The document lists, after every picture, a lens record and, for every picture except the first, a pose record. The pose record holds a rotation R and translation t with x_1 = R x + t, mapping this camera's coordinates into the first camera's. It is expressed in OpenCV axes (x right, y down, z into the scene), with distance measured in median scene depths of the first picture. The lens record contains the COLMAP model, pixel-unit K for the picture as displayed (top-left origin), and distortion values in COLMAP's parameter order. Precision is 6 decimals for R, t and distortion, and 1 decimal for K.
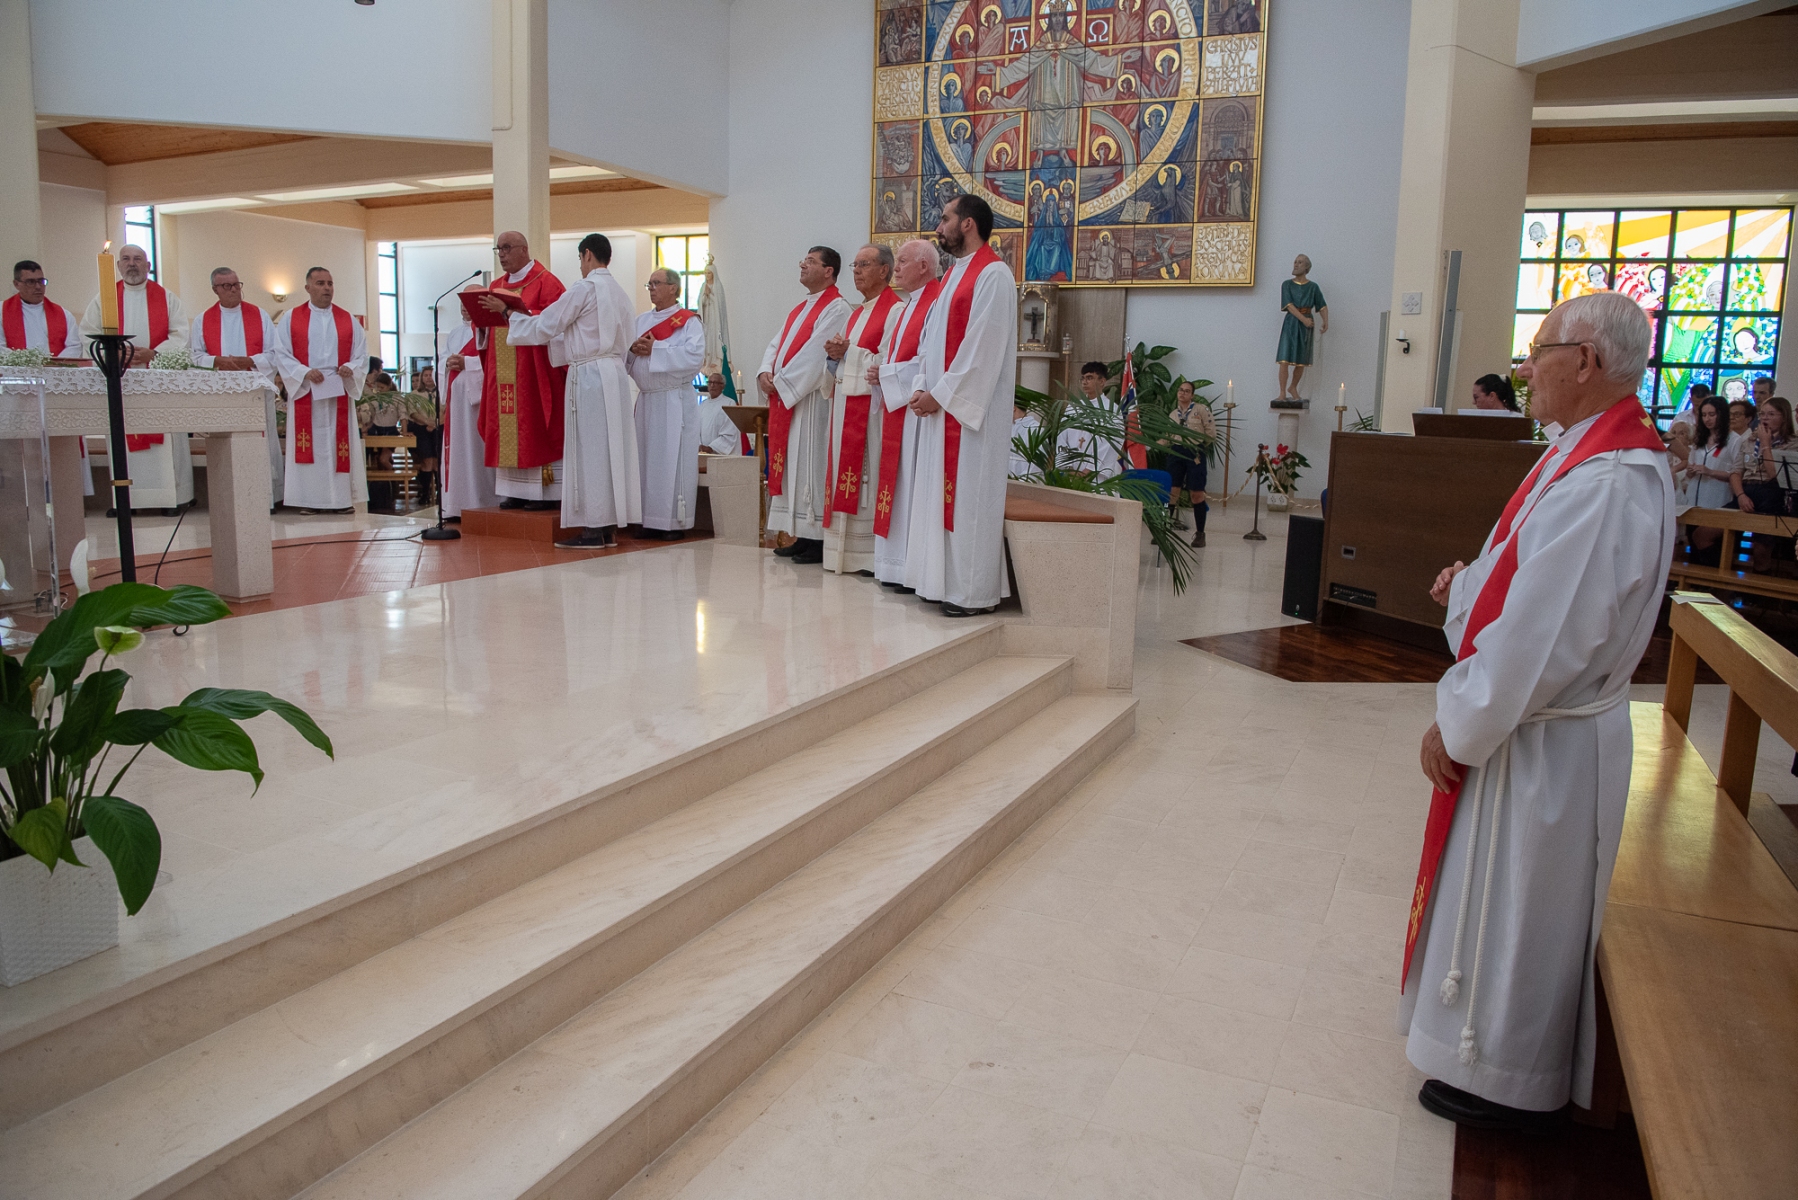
lens RADIAL K [[1229.0, 0, 896.6], [0, 1229.0, 595.4], [0, 0, 1]] dist [-0.075186, 0.016214]
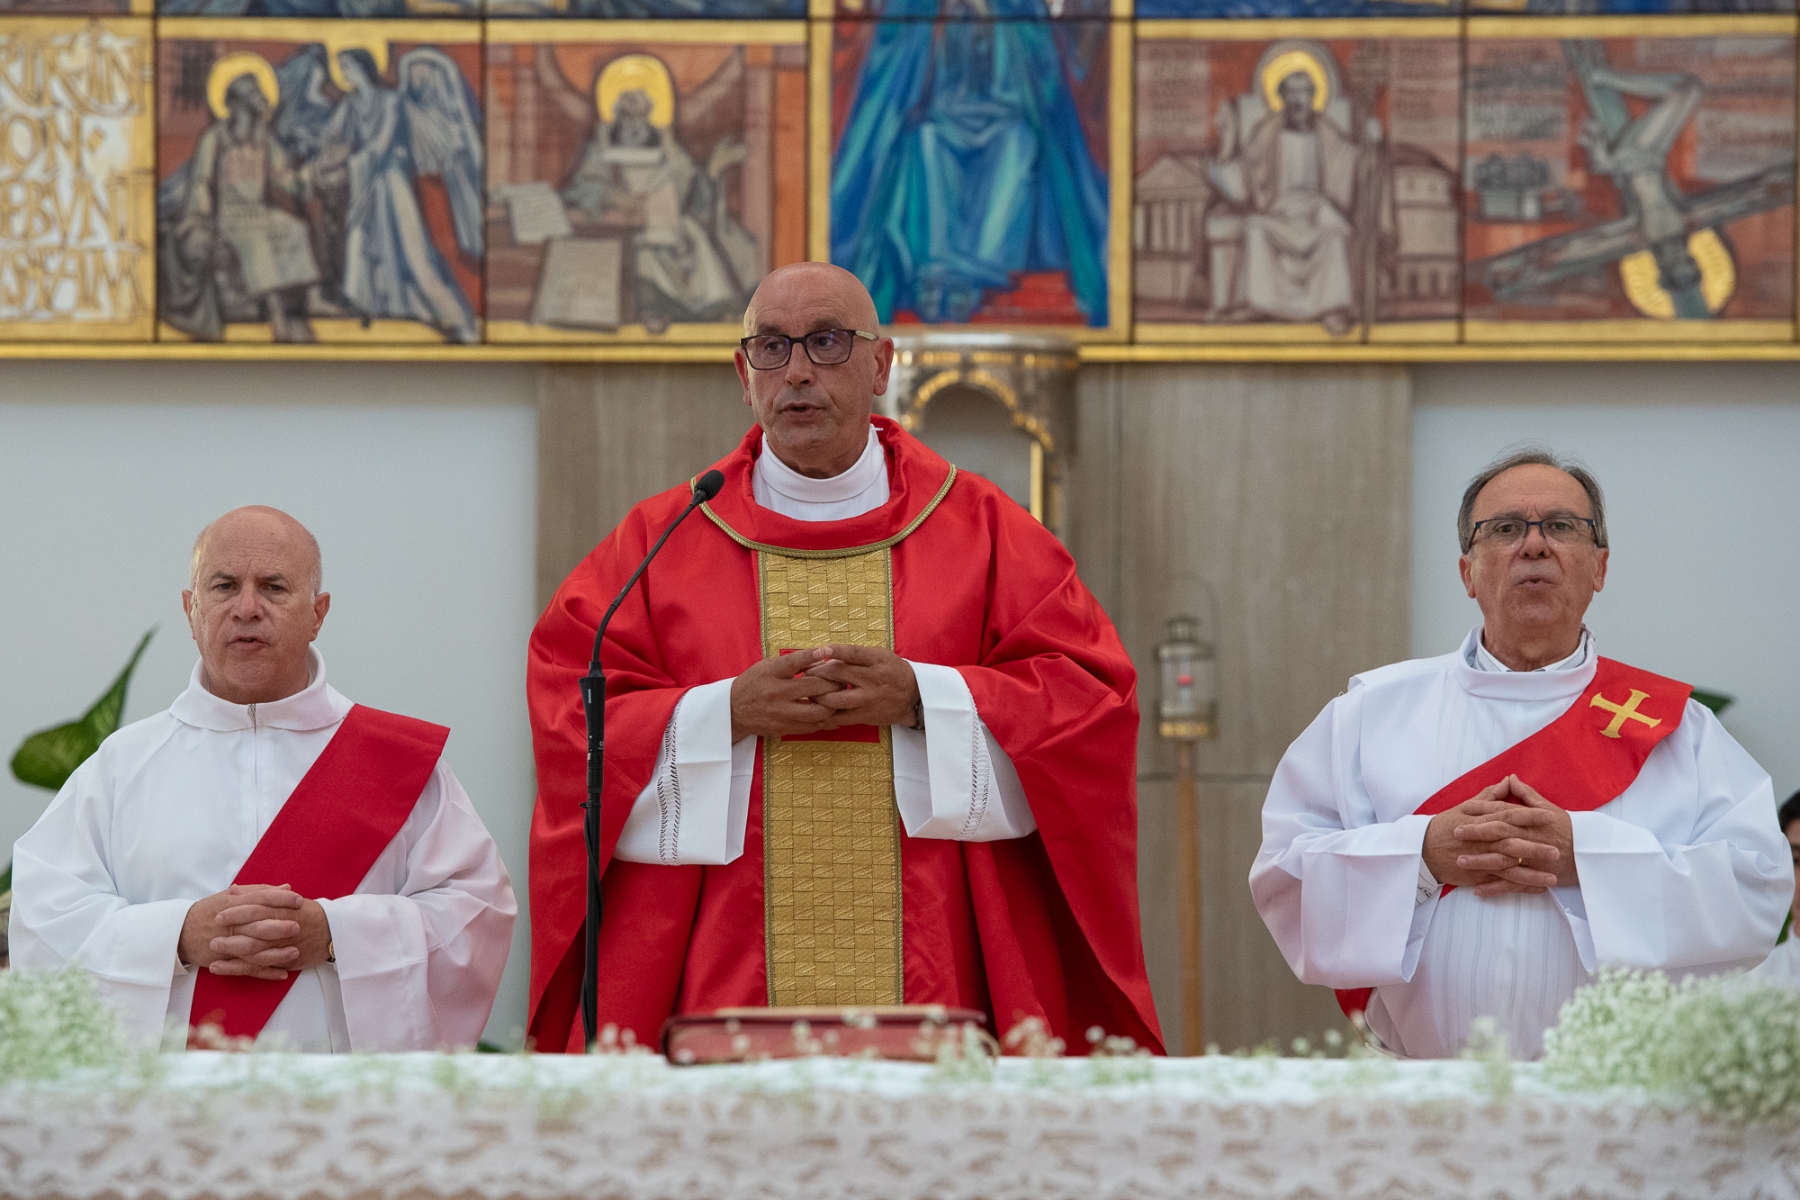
lens RADIAL K [[8796.3, 0, 844.5], [0, 8796.3, 549.8], [0, 0, 1]] dist [1.407269, 0.000000]
pose [[0.914323, -0.004967, 0.404954, -0.417203], [0.084297, 0.980358, -0.178306, -0.001202], [-0.396115, 0.197166, 0.896782, -0.125408]]
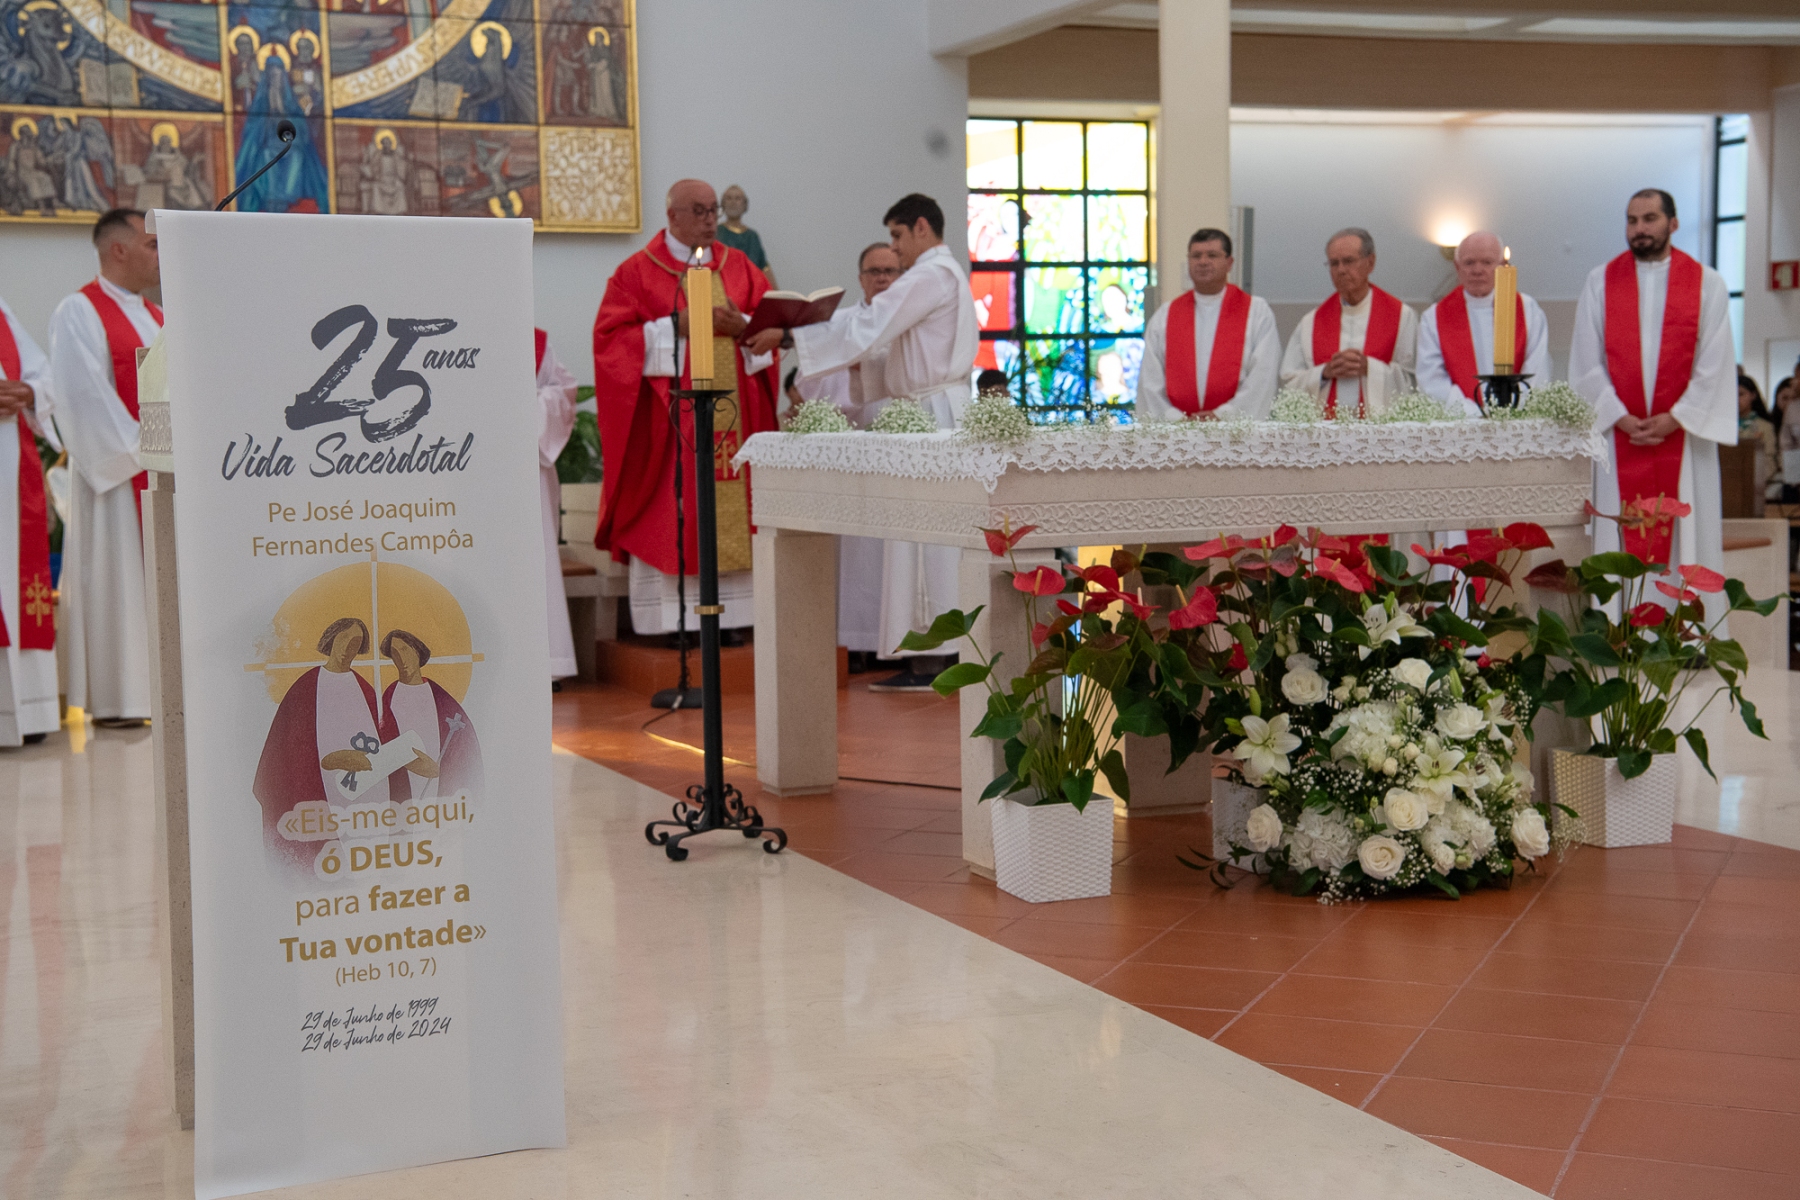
lens RADIAL K [[2511.8, 0, 886.4], [0, 2511.8, 583.9], [0, 0, 1]] dist [0.181433, 0.000000]
pose [[0.673379, -0.090379, 0.733752, -0.559715], [0.154659, 0.987760, -0.020267, -0.030914], [-0.722939, 0.127129, 0.679115, 0.056413]]
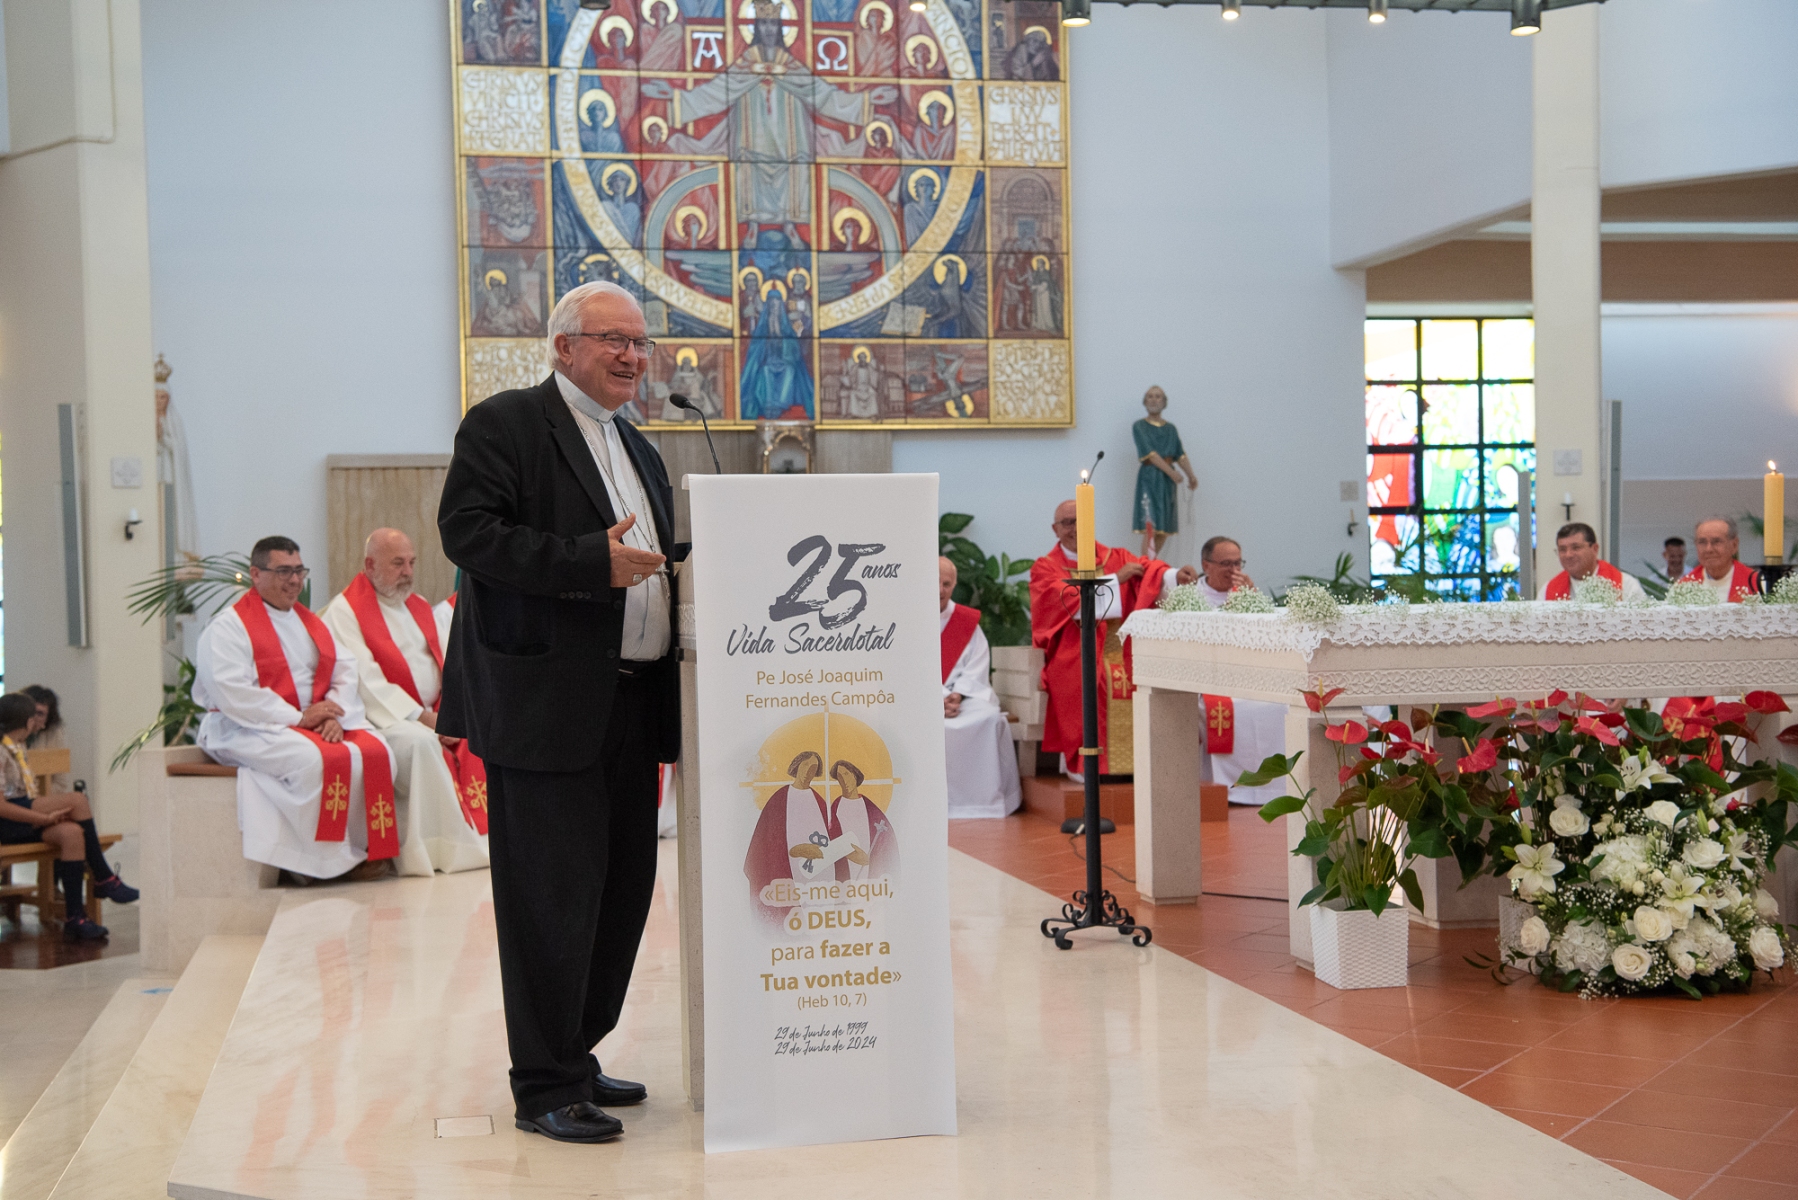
lens RADIAL K [[2303.8, 0, 897.8], [0, 2303.8, 595.1], [0, 0, 1]] dist [0.133270, 0.000000]
pose [[0.794529, -0.046004, 0.605481, -0.595280], [0.136632, 0.985100, -0.104446, -0.027242], [-0.591654, 0.165714, 0.788977, 0.002010]]
